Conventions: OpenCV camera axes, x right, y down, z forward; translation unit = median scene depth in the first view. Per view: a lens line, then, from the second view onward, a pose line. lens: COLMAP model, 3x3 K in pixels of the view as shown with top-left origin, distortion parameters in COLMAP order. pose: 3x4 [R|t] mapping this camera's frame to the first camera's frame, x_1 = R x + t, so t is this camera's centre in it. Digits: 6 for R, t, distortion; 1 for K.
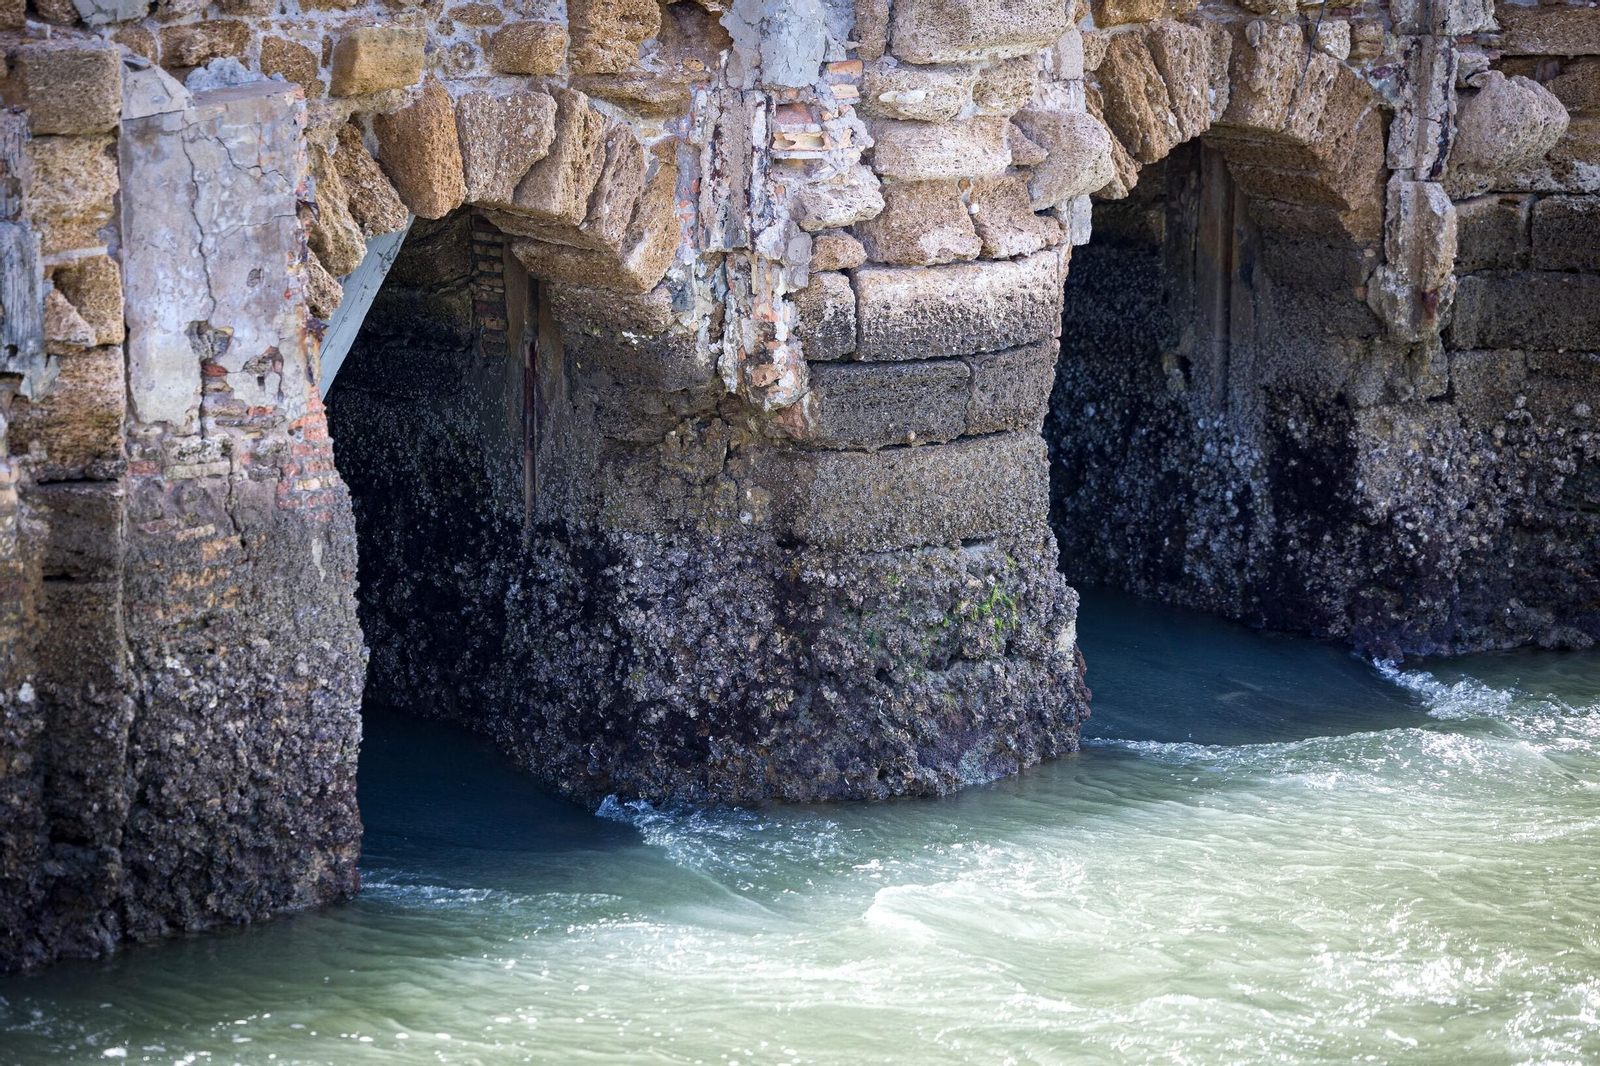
lens RADIAL K [[7303.9, 0, 797.6], [0, 7303.9, 537.3], [0, 0, 1]] dist [0.135927, 0.000000]
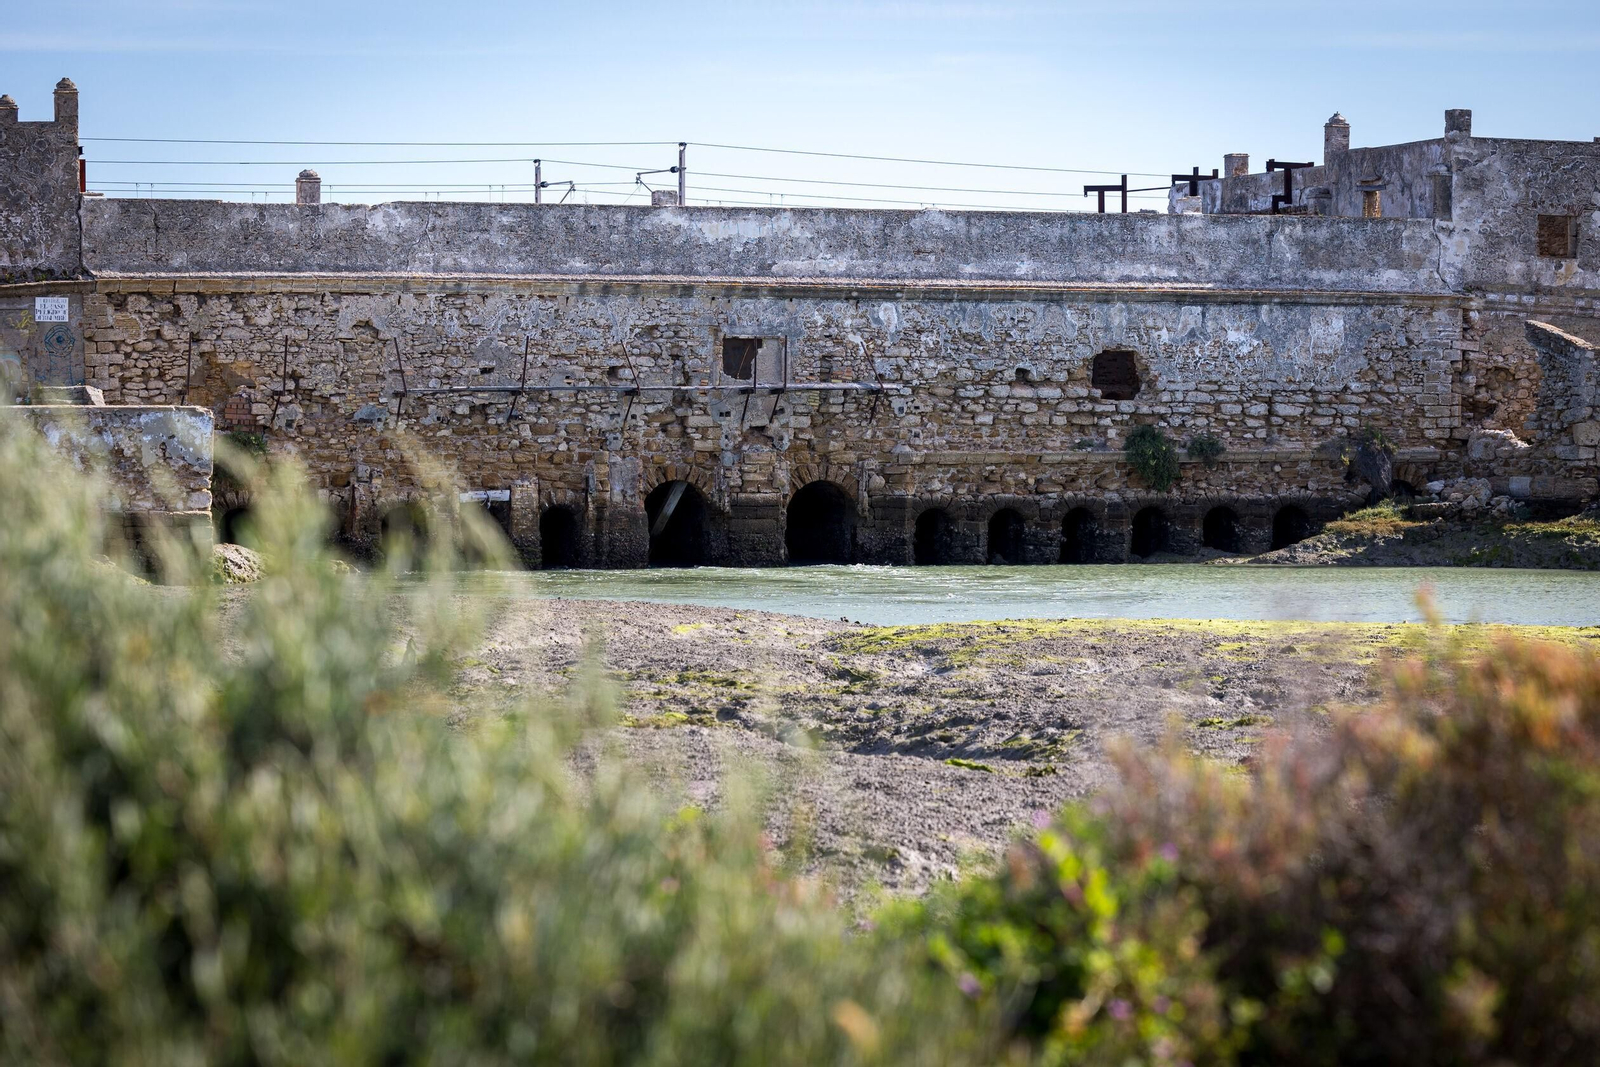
lens RADIAL K [[5257.6, 0, 804.8], [0, 5257.6, 543.8], [0, 0, 1]] dist [-0.011505, 0.000000]
pose [[0.896185, 0.009024, -0.443588, 2.345186], [-0.070530, 0.989977, -0.122354, 0.636279], [0.438038, 0.140938, 0.887839, -3.515663]]
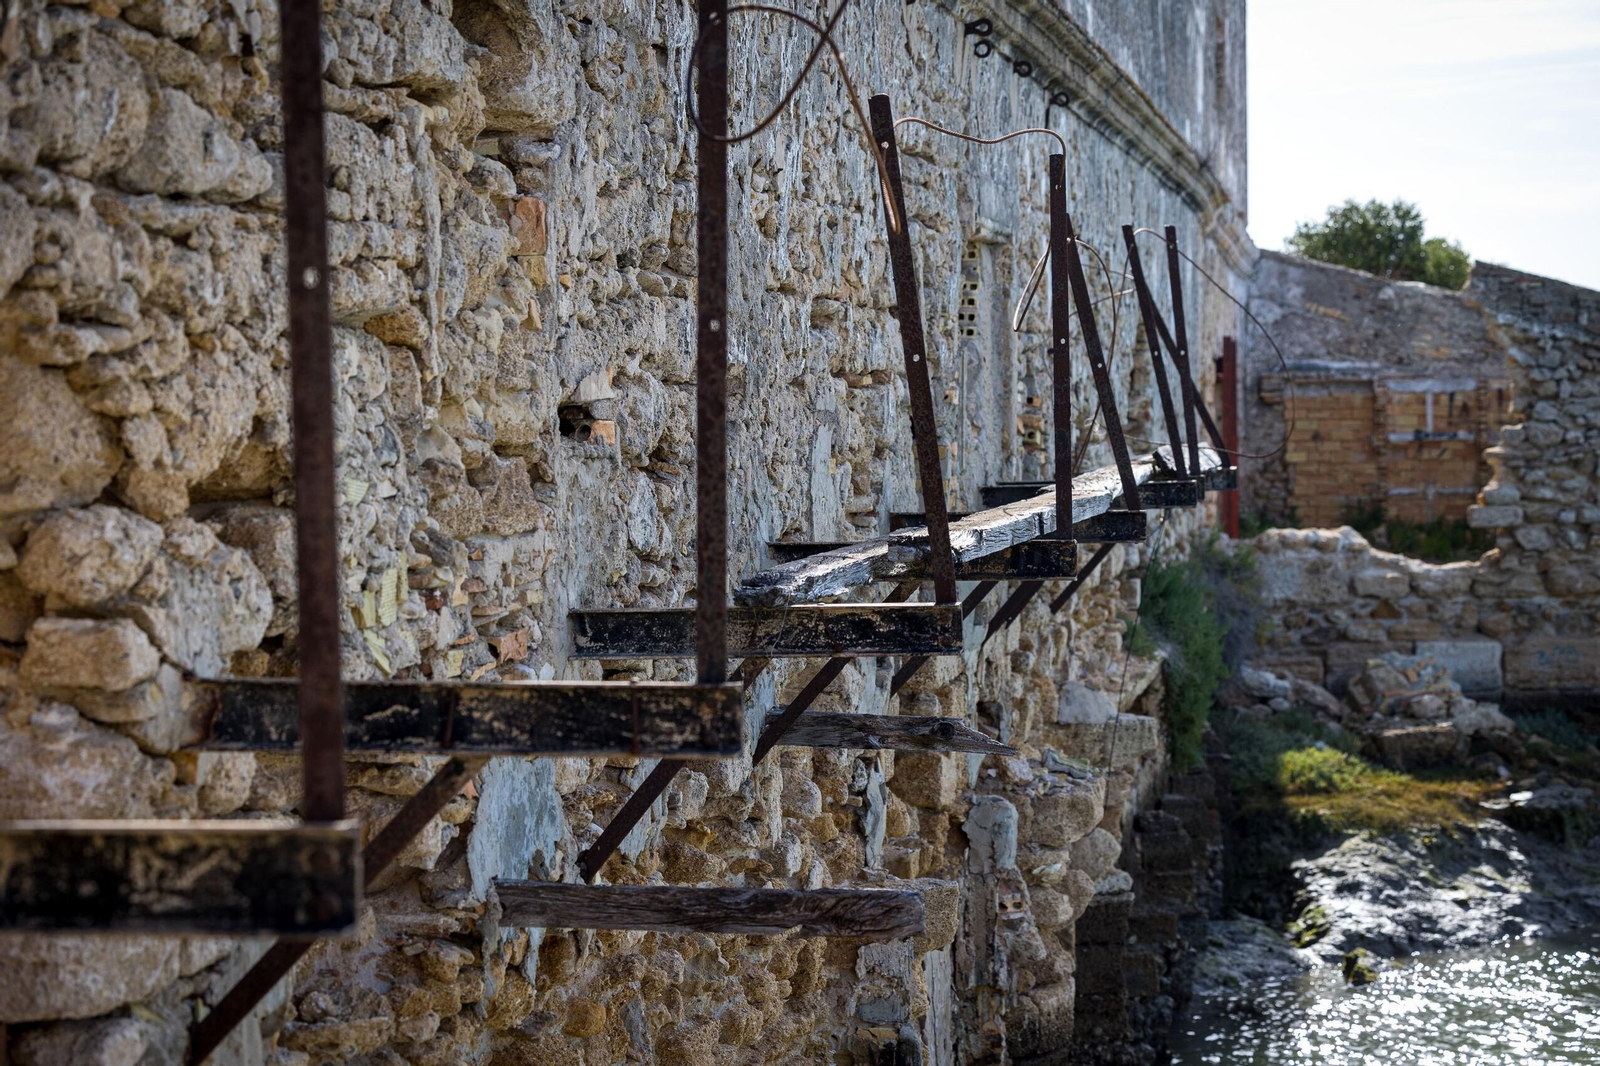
lens RADIAL K [[3645.8, 0, 802.5], [0, 3645.8, 526.7], [0, 0, 1]] dist [-0.021243, 0.000000]
pose [[0.828143, -0.036407, 0.559333, -0.433189], [0.110166, 0.988997, -0.098737, -0.061869], [-0.549584, 0.143387, 0.823042, 0.421182]]
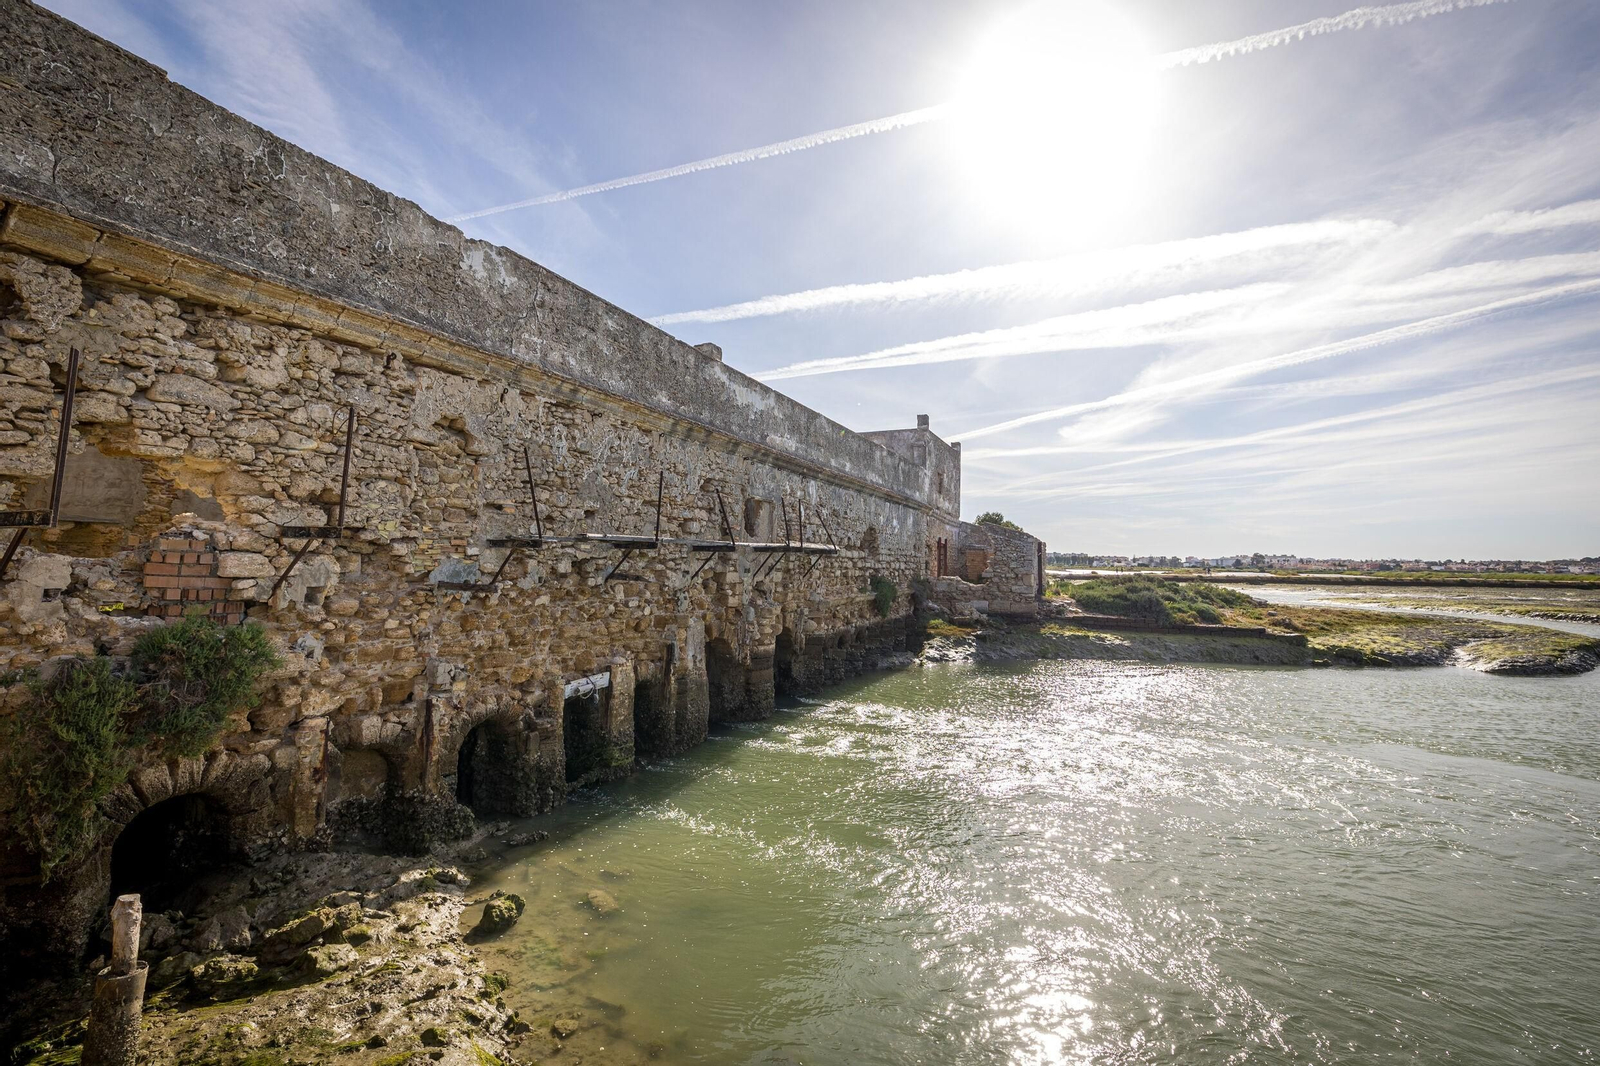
lens RADIAL K [[727.3, 0, 800.3], [0, 727.3, 522.4], [0, 0, 1]] dist [0.002838, -0.000638]
pose [[0.935260, 0.032071, 0.352507, -0.216733], [0.043008, 0.978212, -0.203106, -0.007233], [-0.351340, 0.205117, 0.913503, 0.287120]]
